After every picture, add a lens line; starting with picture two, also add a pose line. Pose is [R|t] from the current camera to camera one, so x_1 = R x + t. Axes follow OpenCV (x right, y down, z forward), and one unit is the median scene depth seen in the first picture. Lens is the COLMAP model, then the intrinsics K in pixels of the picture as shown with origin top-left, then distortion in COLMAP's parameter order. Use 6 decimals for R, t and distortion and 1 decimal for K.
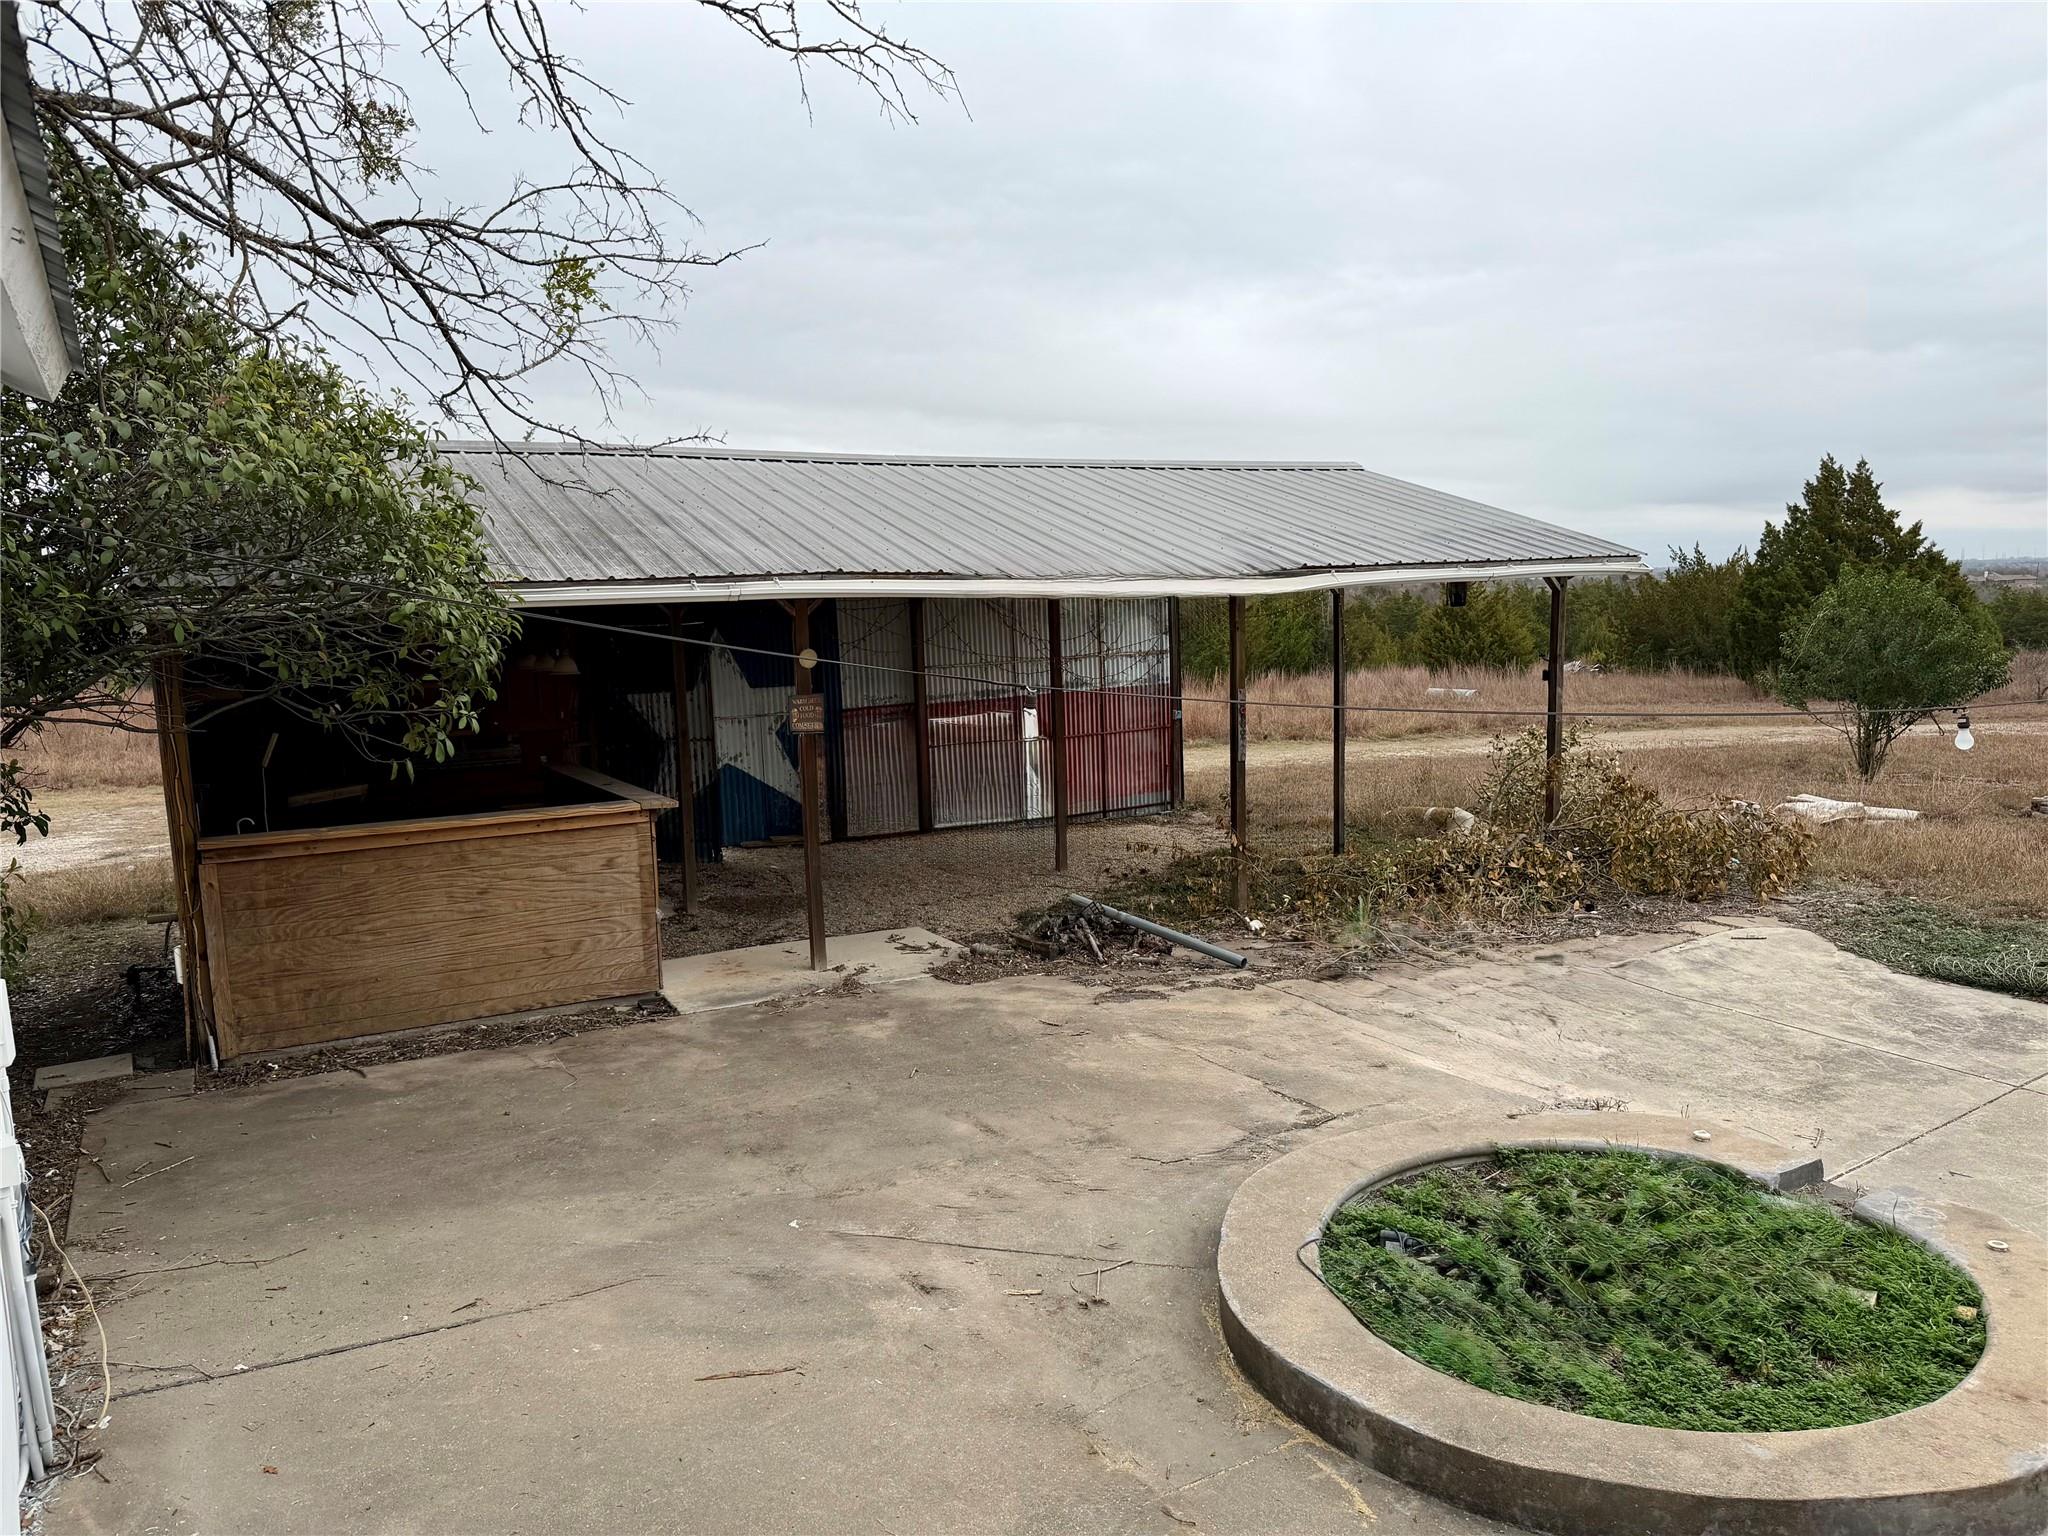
lens RADIAL K [[1439.2, 0, 1032.1], [0, 1439.2, 766.3], [0, 0, 1]] dist [0.020339, -0.021408]
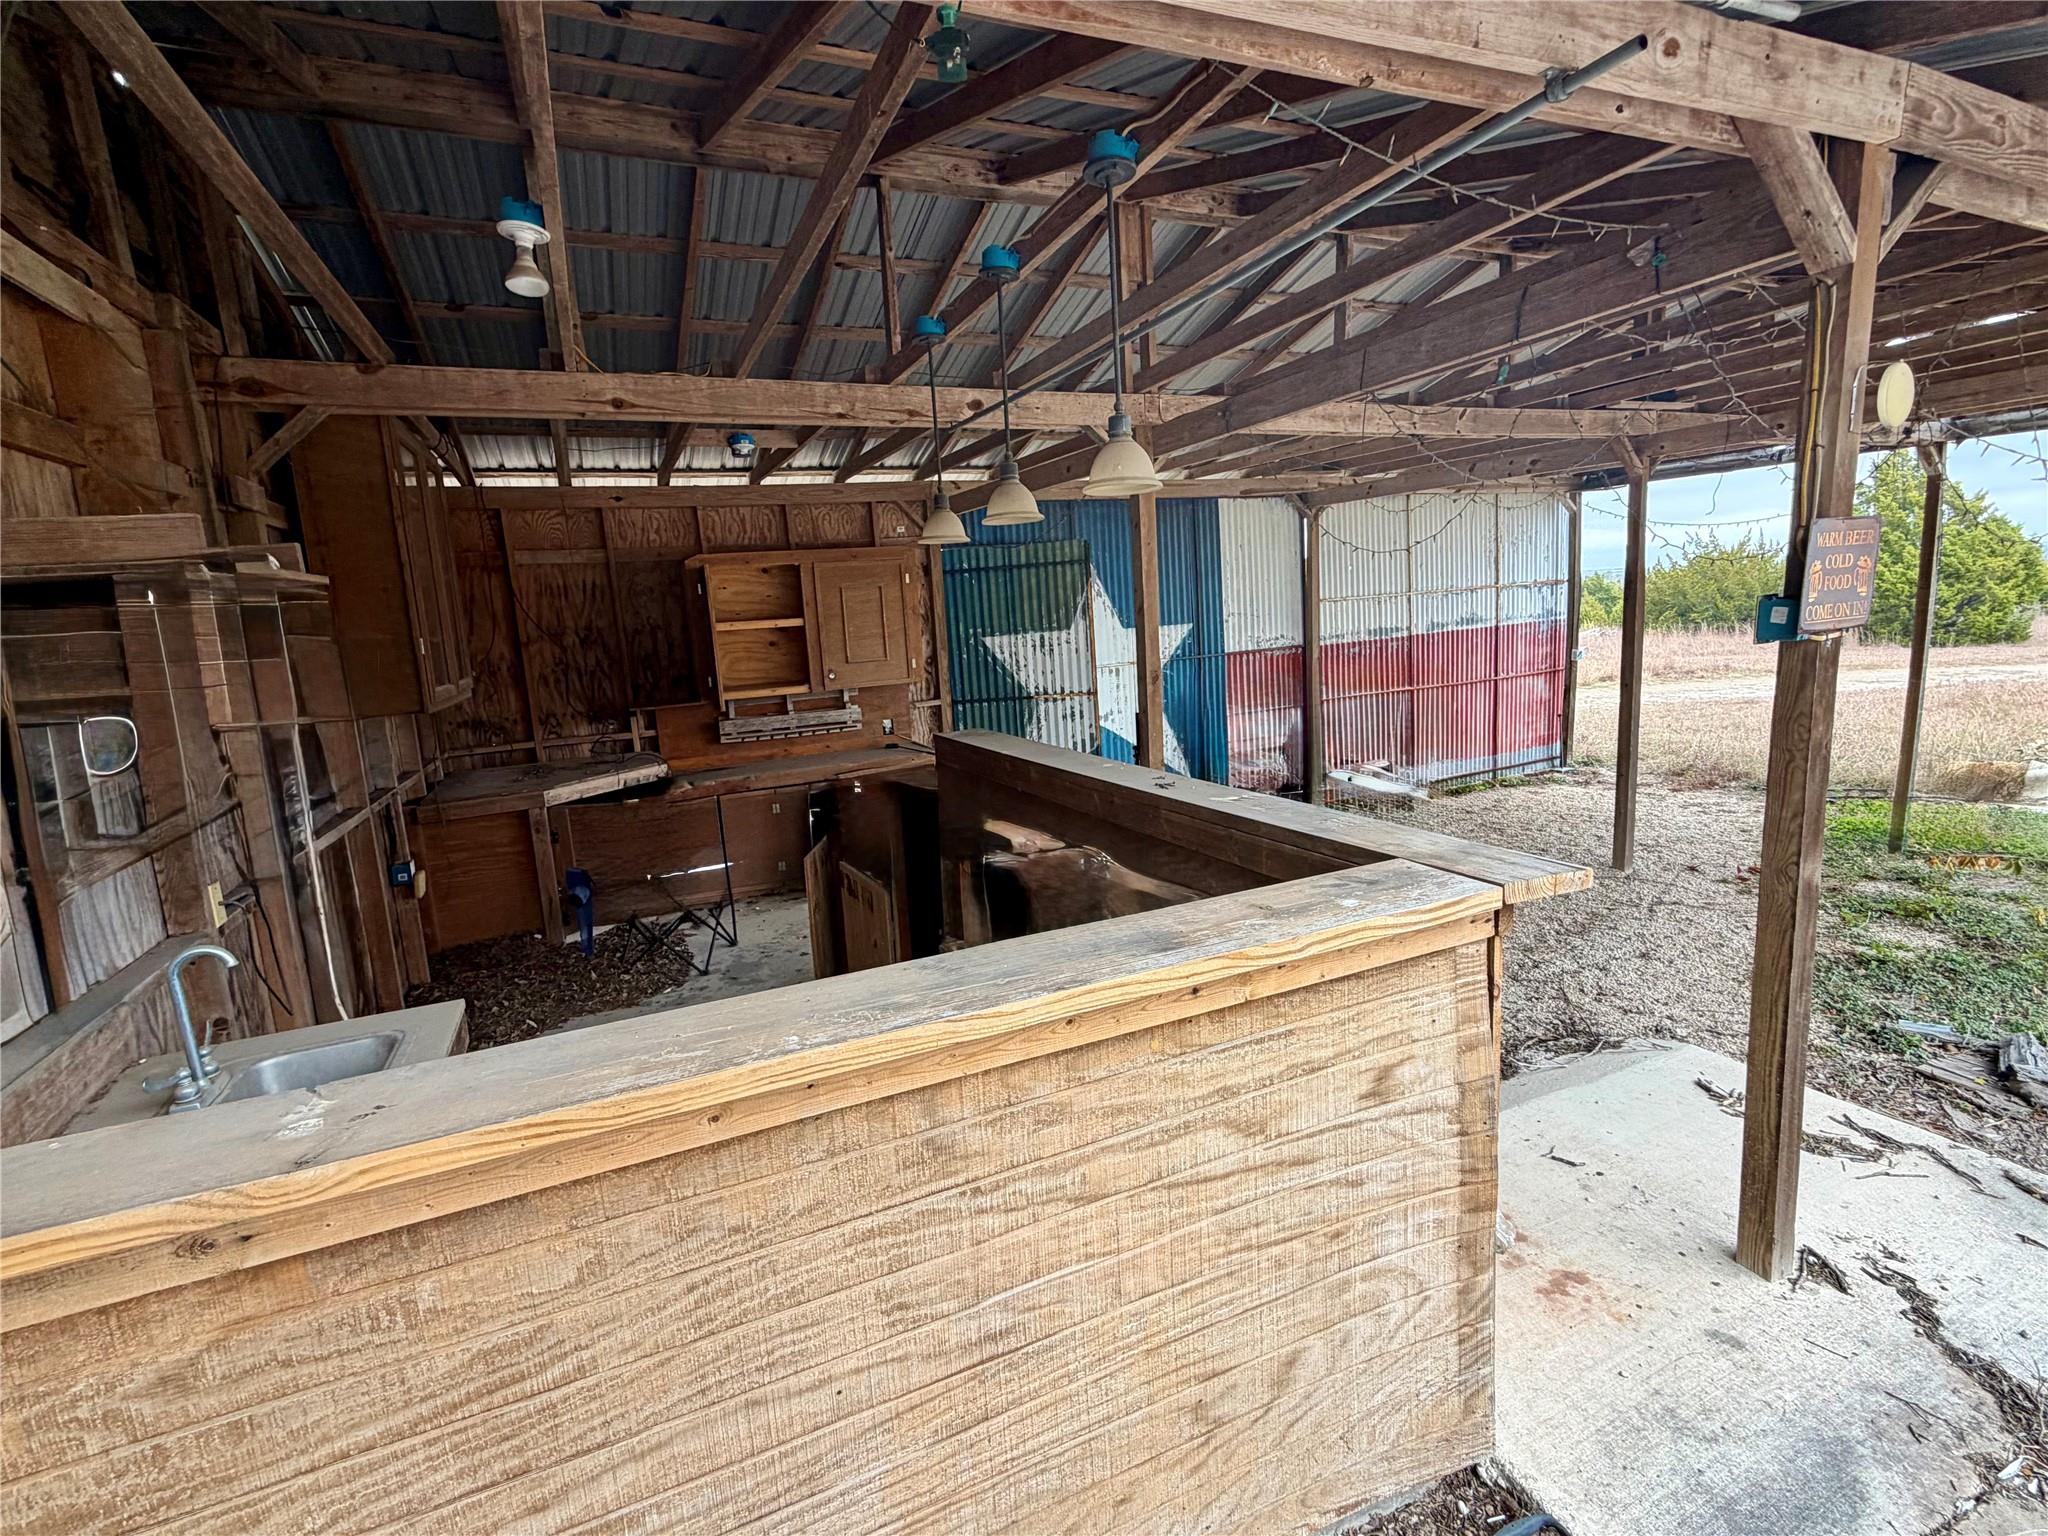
lens RADIAL K [[956.4, 0, 1020.7], [0, 956.4, 767.6], [0, 0, 1]] dist [0.005992, 0.000501]
pose [[0.994357, -0.013066, -0.105279, -0.347035], [0.018470, 0.998552, 0.050519, -0.008899], [0.104466, -0.052178, 0.993159, 0.806982]]
